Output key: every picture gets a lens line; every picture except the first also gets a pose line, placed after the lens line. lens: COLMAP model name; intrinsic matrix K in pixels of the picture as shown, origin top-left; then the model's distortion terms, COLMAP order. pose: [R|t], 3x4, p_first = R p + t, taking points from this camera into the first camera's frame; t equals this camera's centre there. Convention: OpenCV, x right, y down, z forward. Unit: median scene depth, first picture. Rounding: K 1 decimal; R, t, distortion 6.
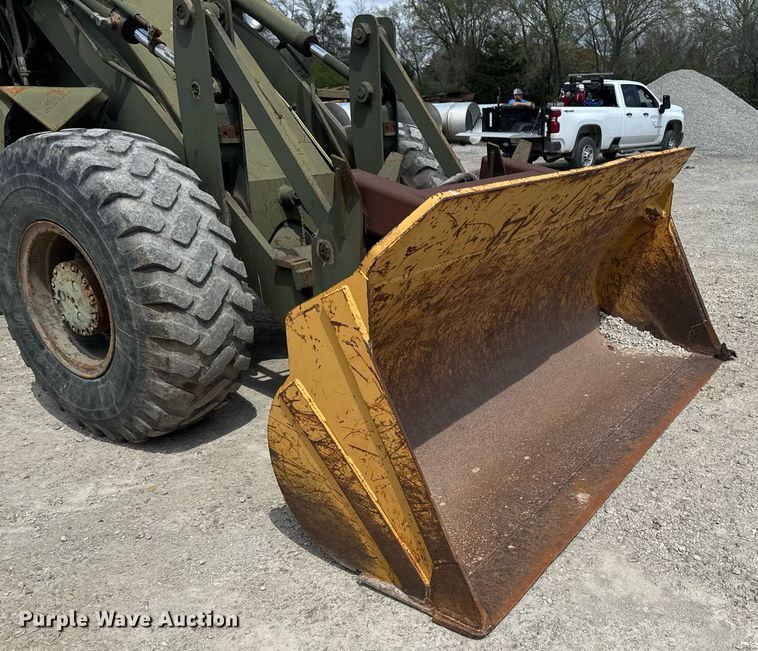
lens RADIAL K [[651.3, 0, 492.2], [0, 651.3, 364.2], [0, 0, 1]] dist [0.084971, -0.113614]
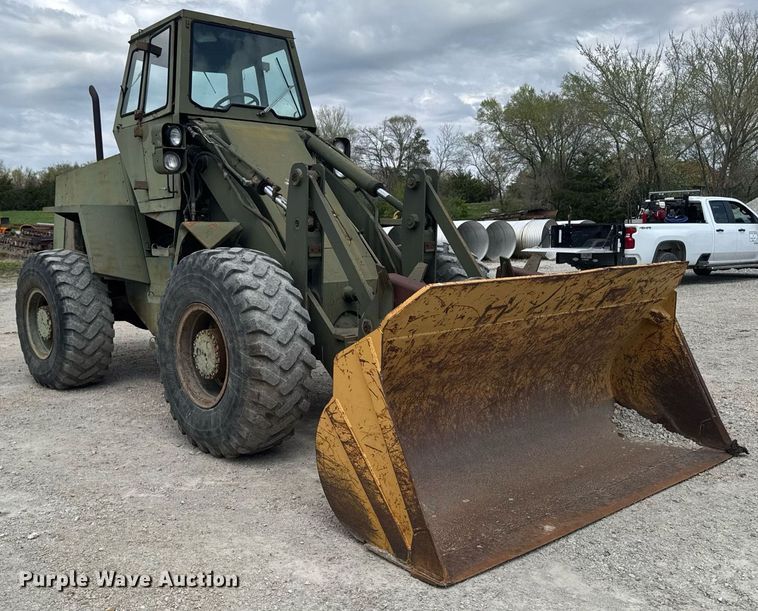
lens RADIAL K [[813.0, 0, 379.0], [0, 813.0, 305.5], [0, 0, 1]] dist [-0.006174, -0.012269]
pose [[0.961304, 0.019410, -0.274805, 0.238432], [-0.091397, 0.963489, -0.251667, 0.210552], [0.259886, 0.267045, 0.927980, -0.606737]]
